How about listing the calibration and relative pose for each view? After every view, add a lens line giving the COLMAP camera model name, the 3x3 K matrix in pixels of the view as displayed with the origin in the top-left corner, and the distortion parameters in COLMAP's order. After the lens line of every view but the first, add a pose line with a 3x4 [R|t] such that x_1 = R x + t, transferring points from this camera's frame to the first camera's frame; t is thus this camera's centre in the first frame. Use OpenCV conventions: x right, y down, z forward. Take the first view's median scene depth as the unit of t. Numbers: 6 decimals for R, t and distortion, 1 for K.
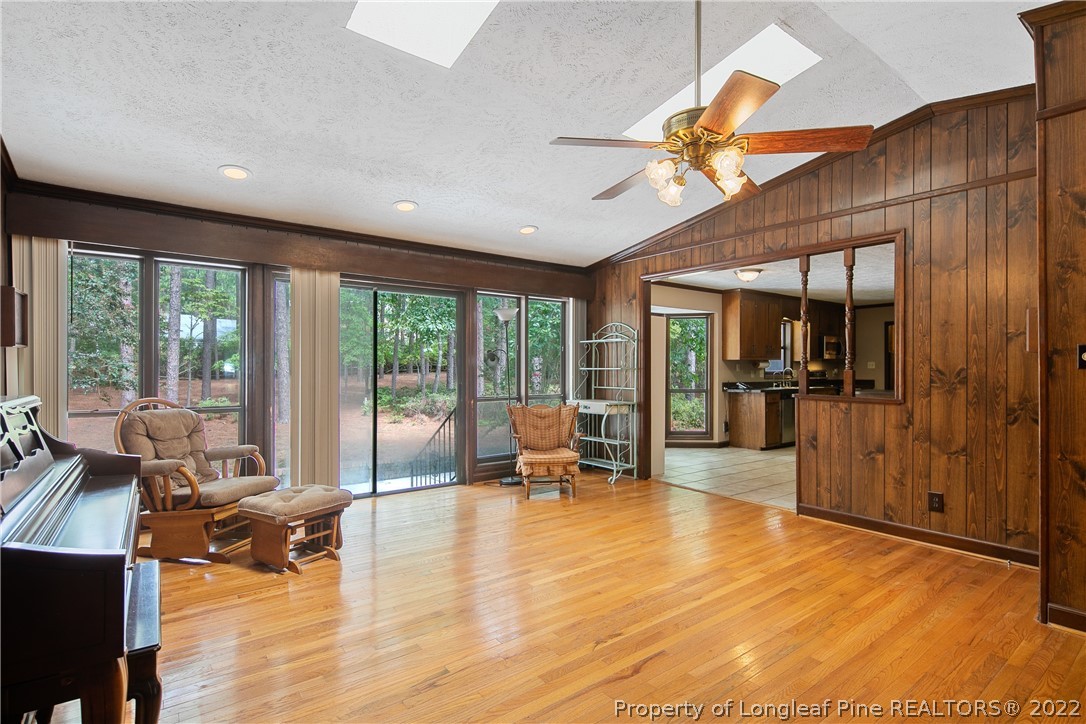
lens RADIAL K [[526.6, 0, 541.6], [0, 526.6, 366.3], [0, 0, 1]] dist [0.000799, -0.000345]
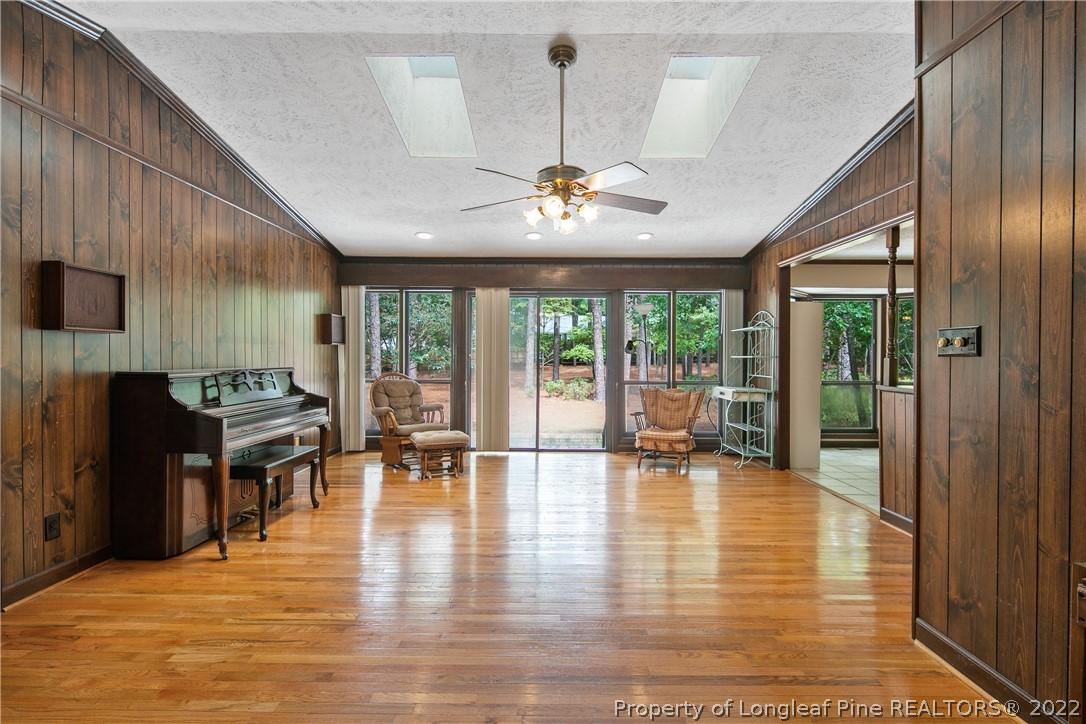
lens RADIAL K [[526.6, 0, 545.2], [0, 526.6, 357.8], [0, 0, 1]] dist [0.000799, -0.000345]
pose [[0.794562, 0.003982, -0.607170, 0.611890], [0.000409, 0.999975, 0.007094, -0.000891], [0.607183, -0.005885, 0.794540, -0.062184]]
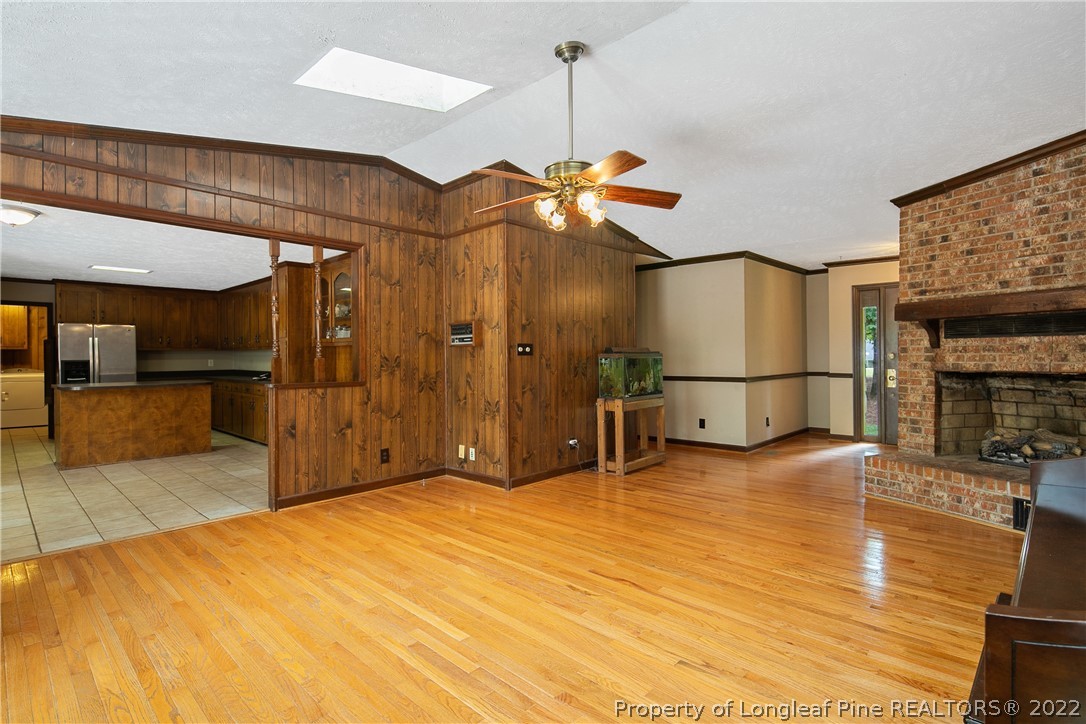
lens RADIAL K [[526.6, 0, 542.9], [0, 526.6, 360.6], [0, 0, 1]] dist [0.000799, -0.000345]
pose [[-0.161820, -0.007343, 0.986793, -0.561118], [0.004653, 0.999956, 0.008204, 0.005438], [-0.986809, 0.005919, -0.161778, 0.718888]]
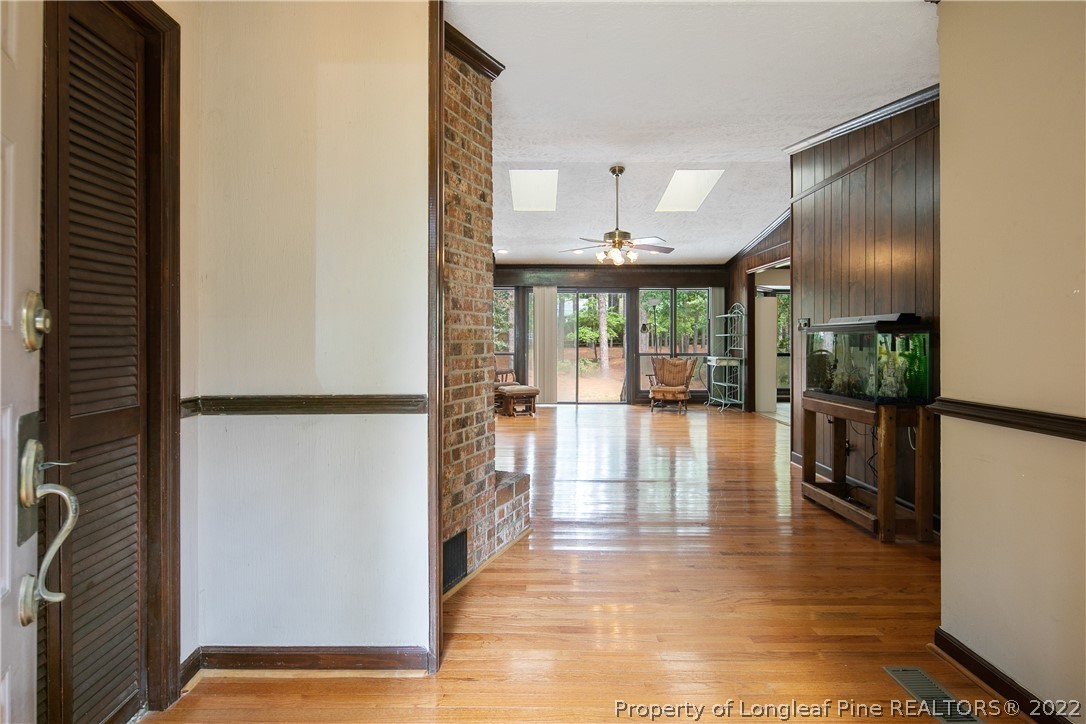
lens RADIAL K [[526.6, 0, 542.8], [0, 526.6, 338.2], [0, 0, 1]] dist [0.000799, -0.000345]
pose [[0.796043, -0.001261, -0.605239, 0.853015], [0.003153, 0.999993, 0.002064, 0.012540], [0.605233, -0.003552, 0.796041, -0.664990]]
